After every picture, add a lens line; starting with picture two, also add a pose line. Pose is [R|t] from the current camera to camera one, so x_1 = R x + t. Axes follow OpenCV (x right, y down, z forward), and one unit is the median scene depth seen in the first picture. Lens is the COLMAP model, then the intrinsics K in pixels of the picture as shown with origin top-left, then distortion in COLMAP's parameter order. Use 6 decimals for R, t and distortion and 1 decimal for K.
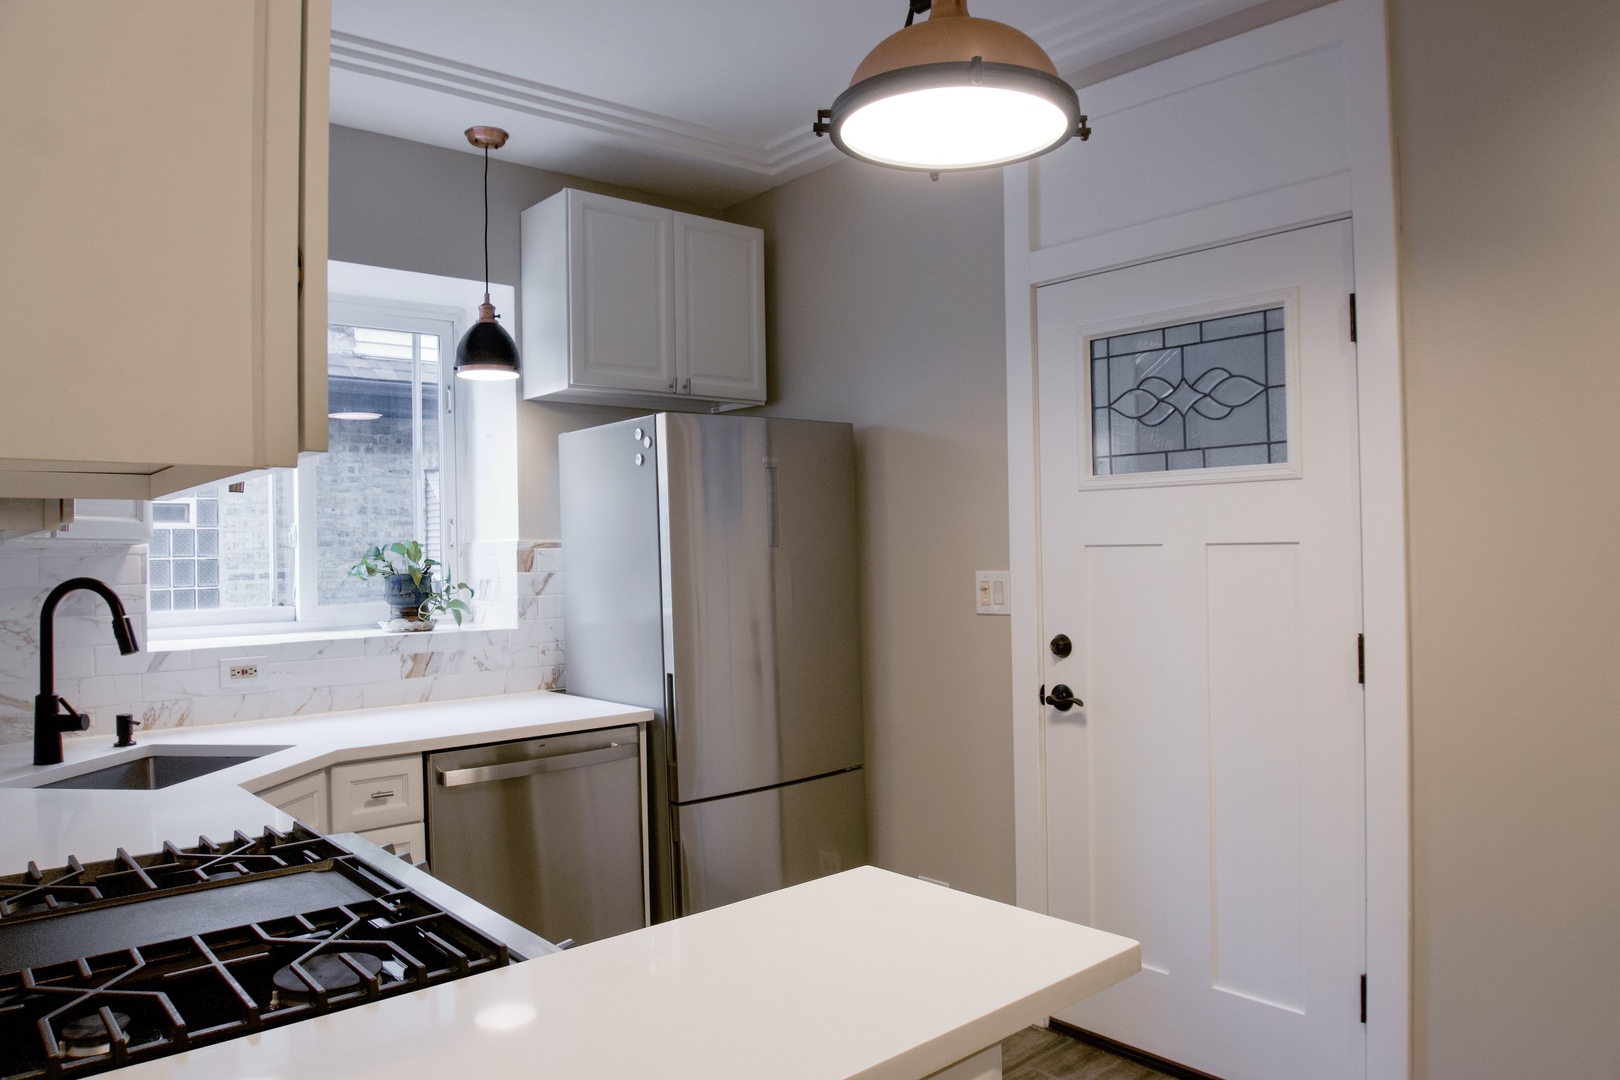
lens RADIAL K [[1102.3, 0, 809.8], [0, 1102.3, 541.6], [0, 0, 1]] dist [-0.066545, 0.007557]
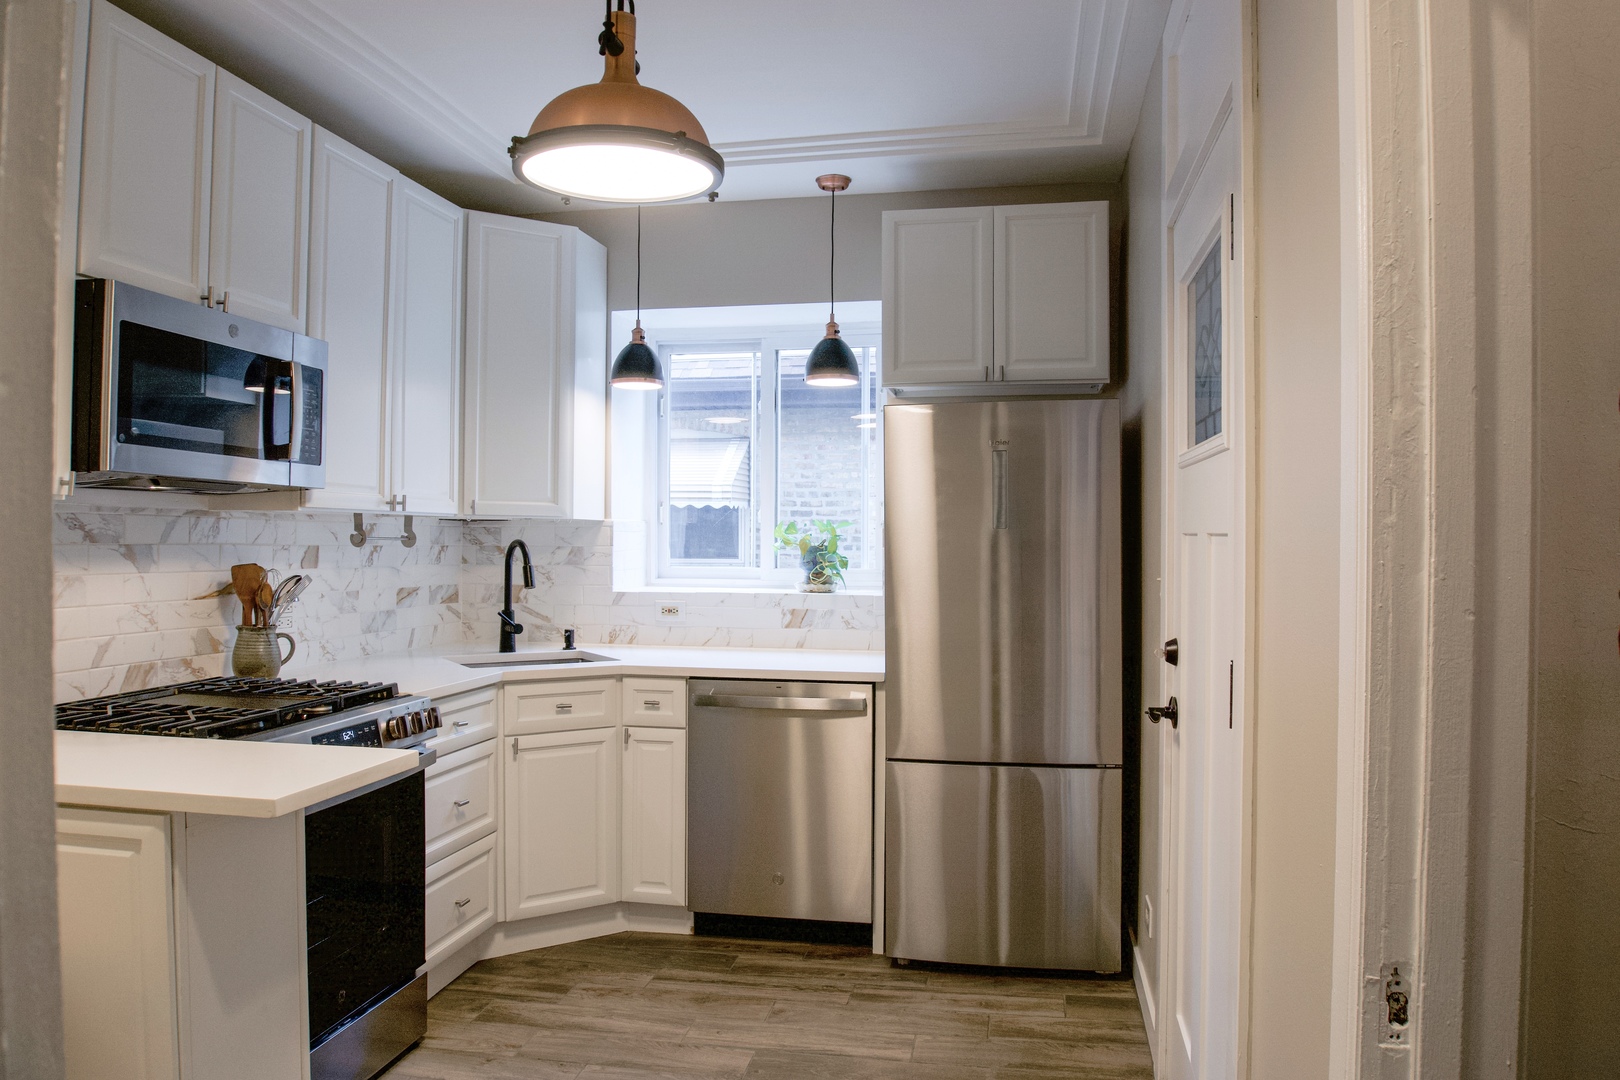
lens RADIAL K [[1102.3, 0, 813.1], [0, 1102.3, 535.9], [0, 0, 1]] dist [-0.066545, 0.007557]
pose [[0.626172, 0.022058, -0.779373, 0.638917], [-0.015120, 0.999755, 0.016147, -0.002036], [0.779538, 0.001673, 0.626352, 0.229703]]
